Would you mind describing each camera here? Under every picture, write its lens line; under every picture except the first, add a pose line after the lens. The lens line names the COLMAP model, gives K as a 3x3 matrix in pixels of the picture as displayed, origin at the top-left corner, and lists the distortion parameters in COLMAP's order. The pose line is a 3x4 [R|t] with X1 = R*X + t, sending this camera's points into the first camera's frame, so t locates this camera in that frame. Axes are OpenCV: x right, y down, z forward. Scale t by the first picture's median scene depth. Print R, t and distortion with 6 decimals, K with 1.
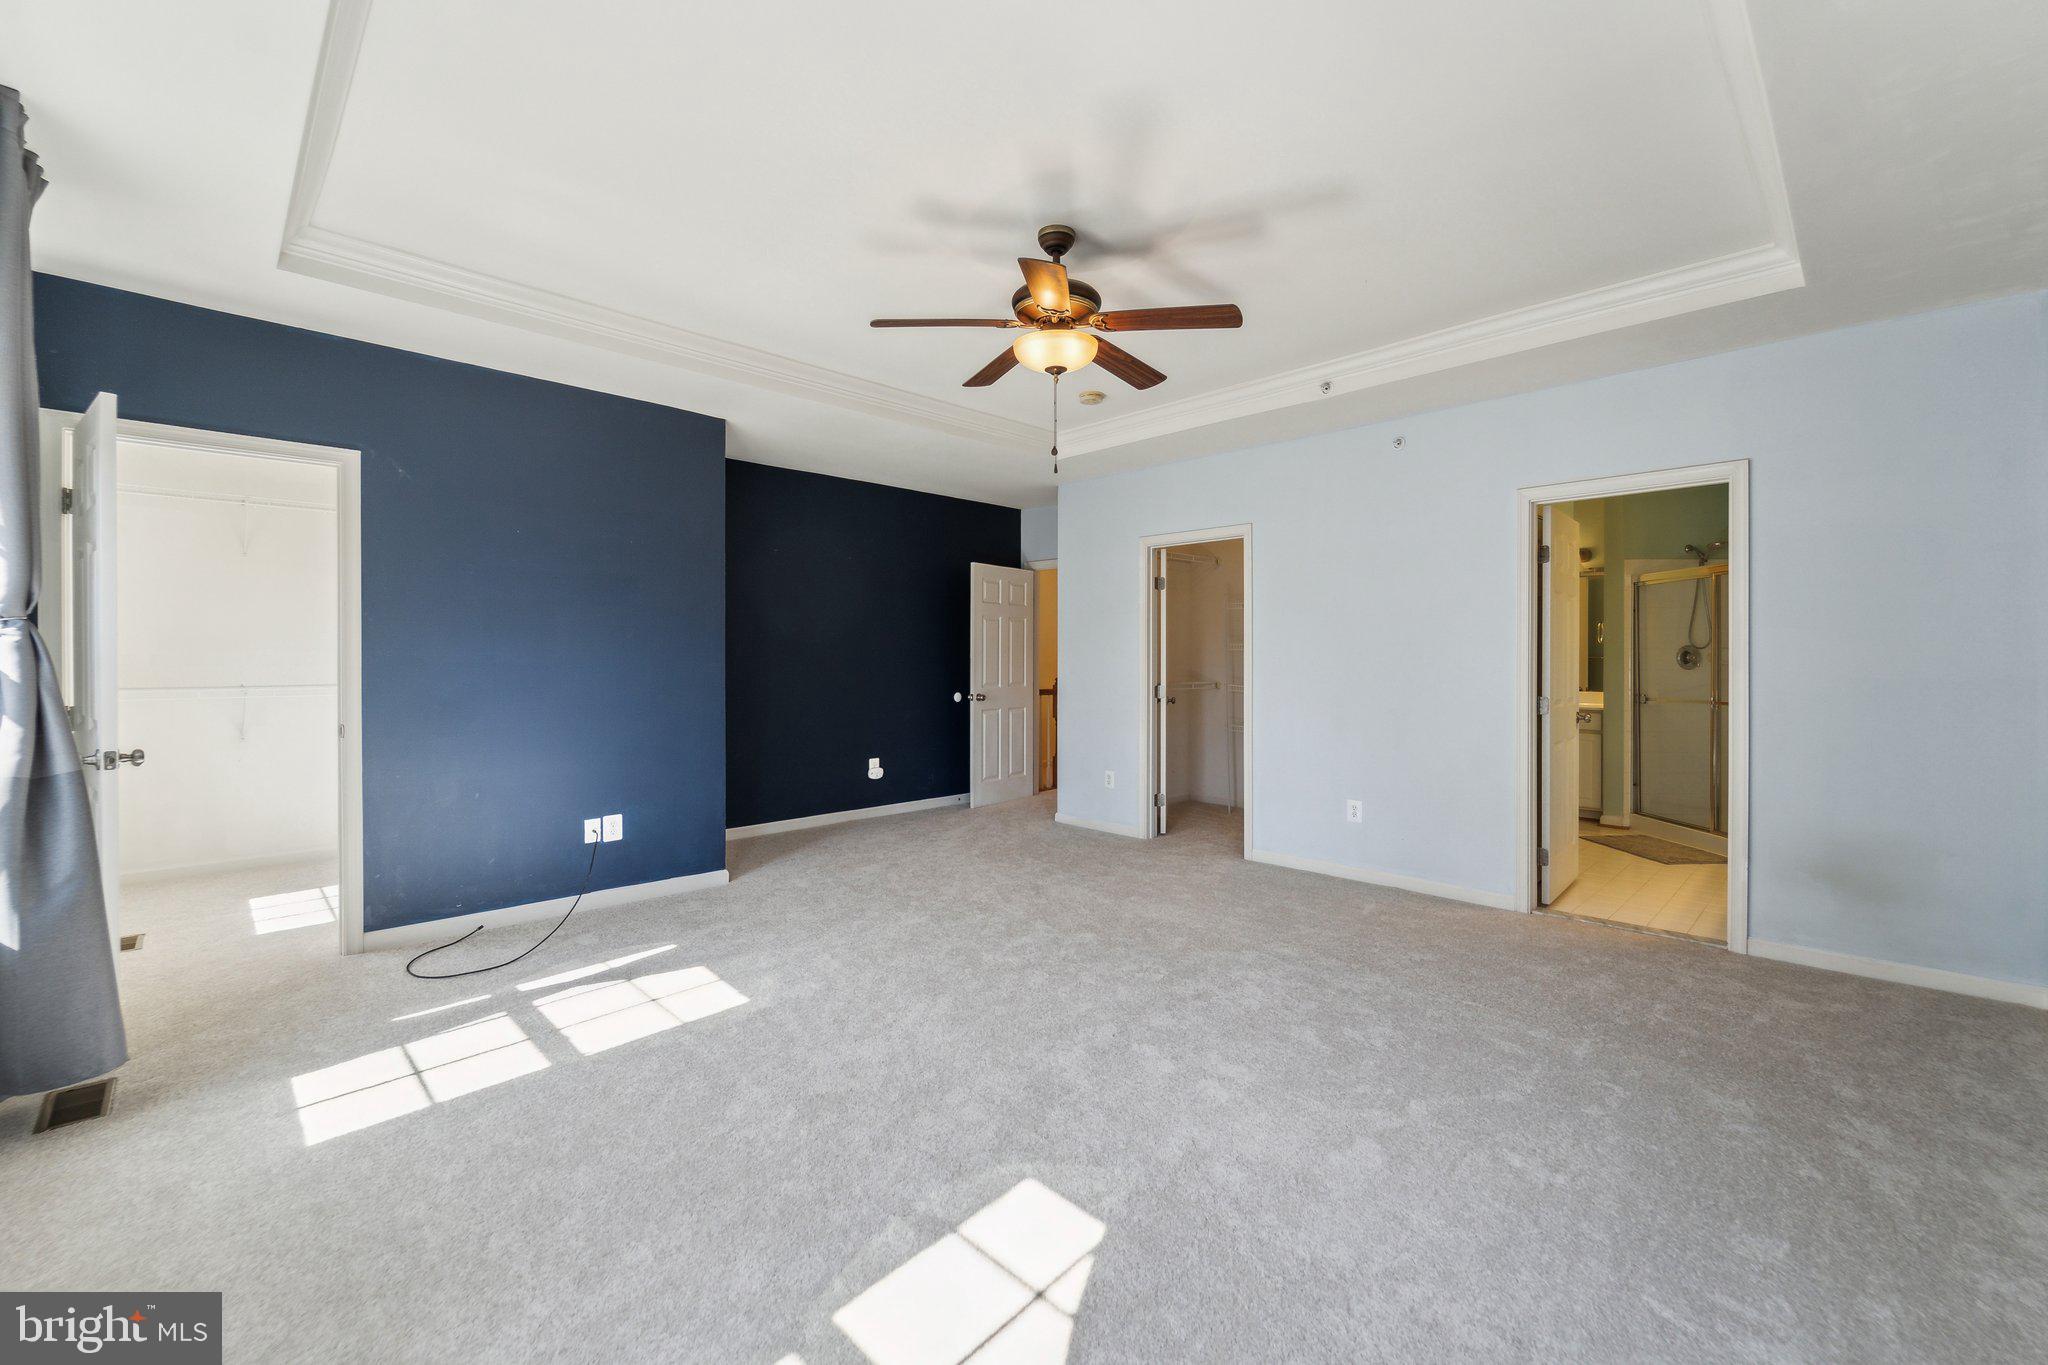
lens RADIAL K [[835.6, 0, 1027.7], [0, 835.6, 662.8], [0, 0, 1]] dist [0.001801, 0.000181]
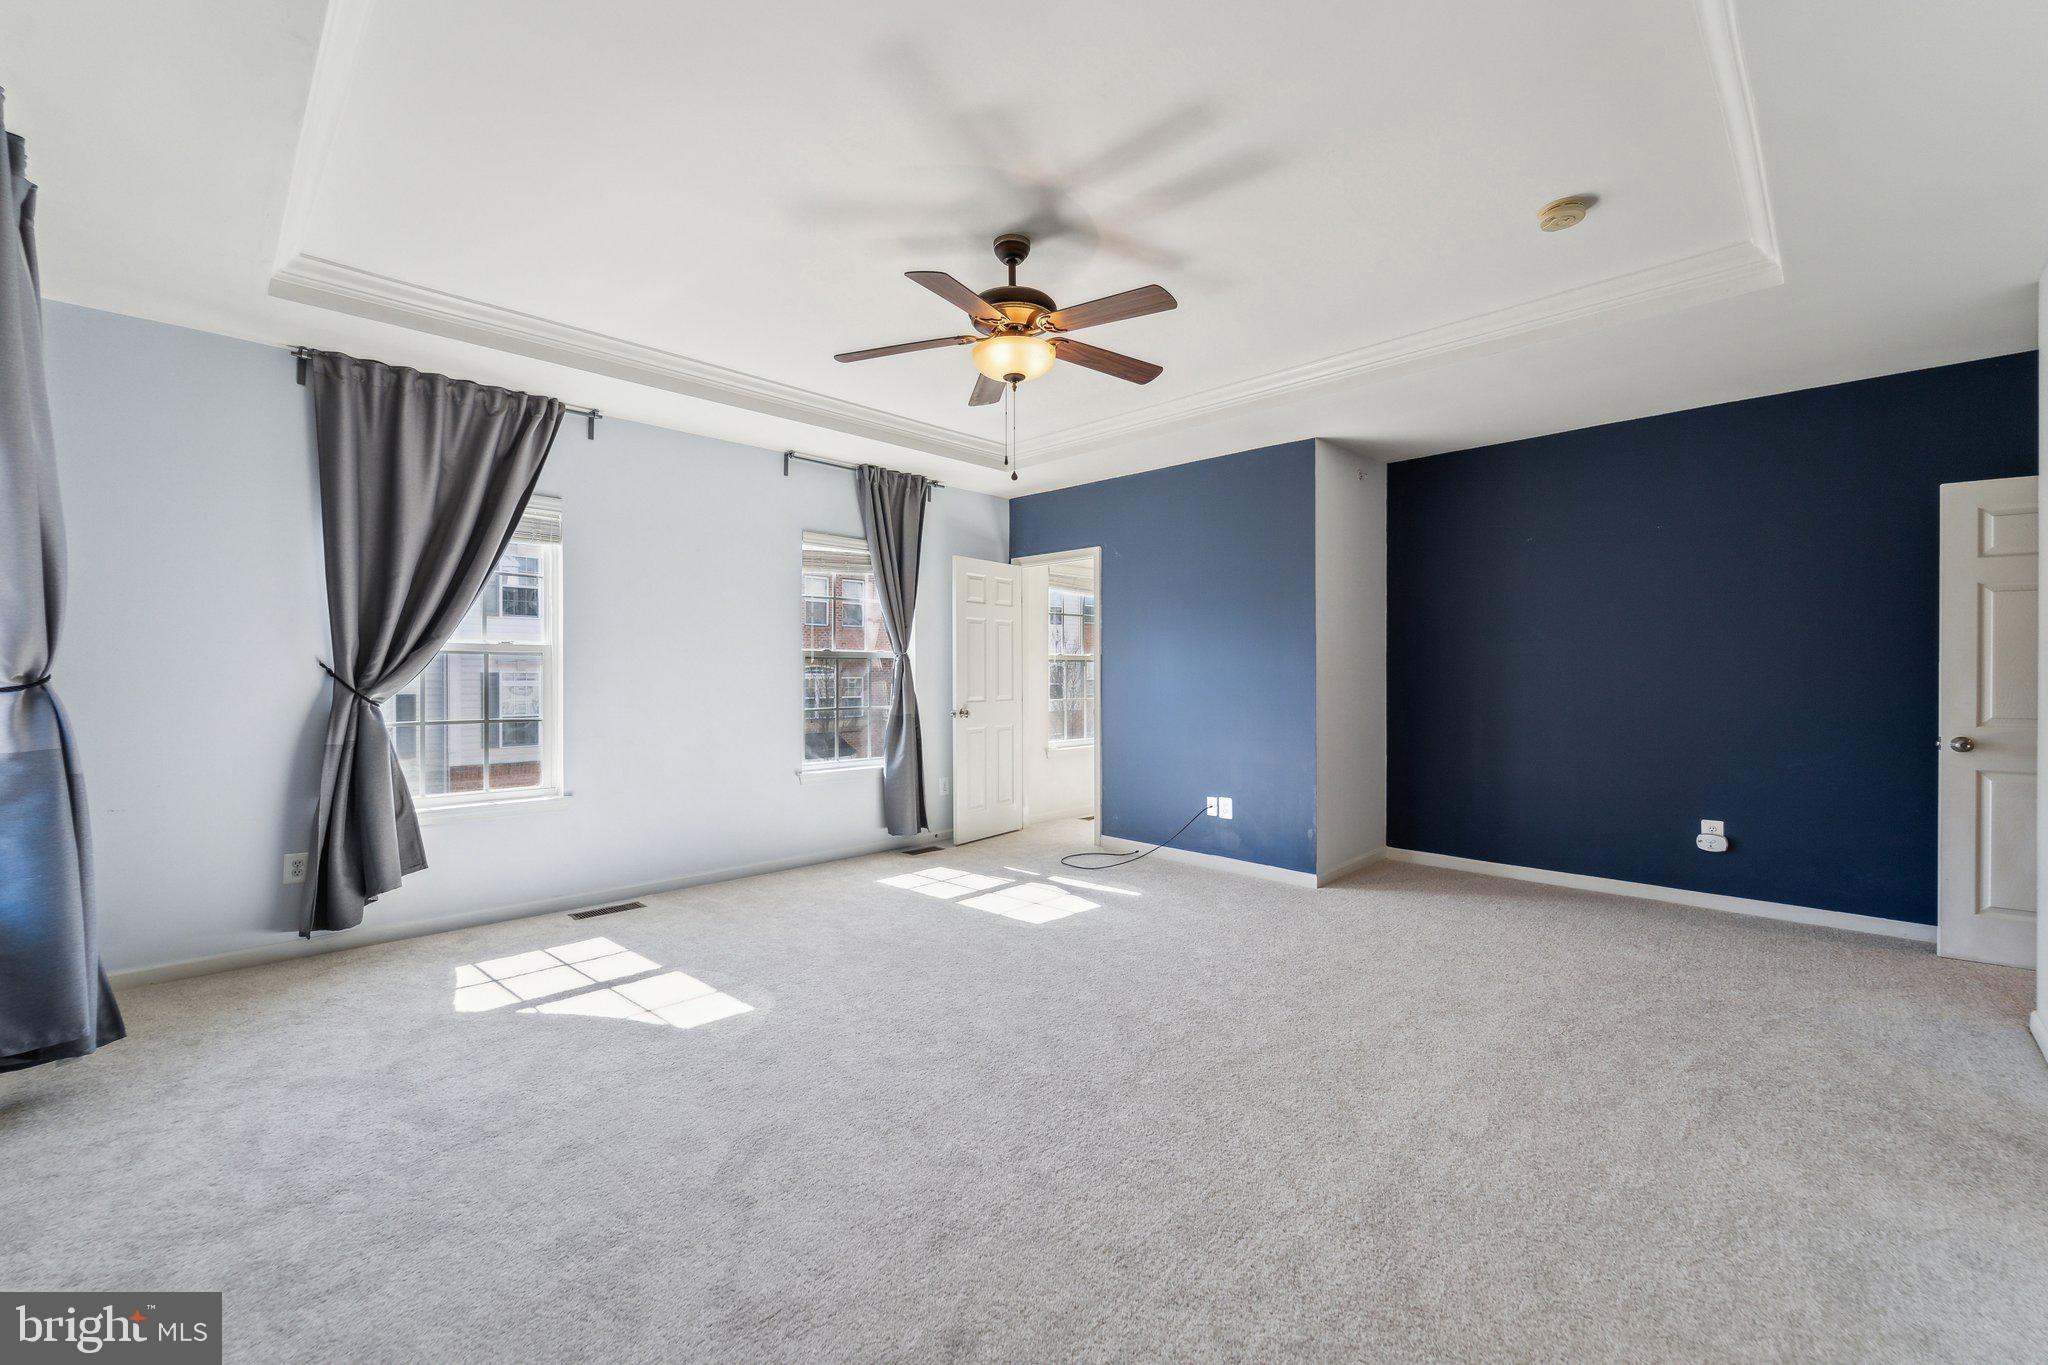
lens RADIAL K [[835.6, 0, 1042.8], [0, 835.6, 680.4], [0, 0, 1]] dist [0.001801, 0.000181]
pose [[0.030395, 0.005234, -0.999524, 0.450527], [-0.007626, 0.999958, 0.005004, 0.004190], [0.999509, 0.007470, 0.030433, 0.435353]]
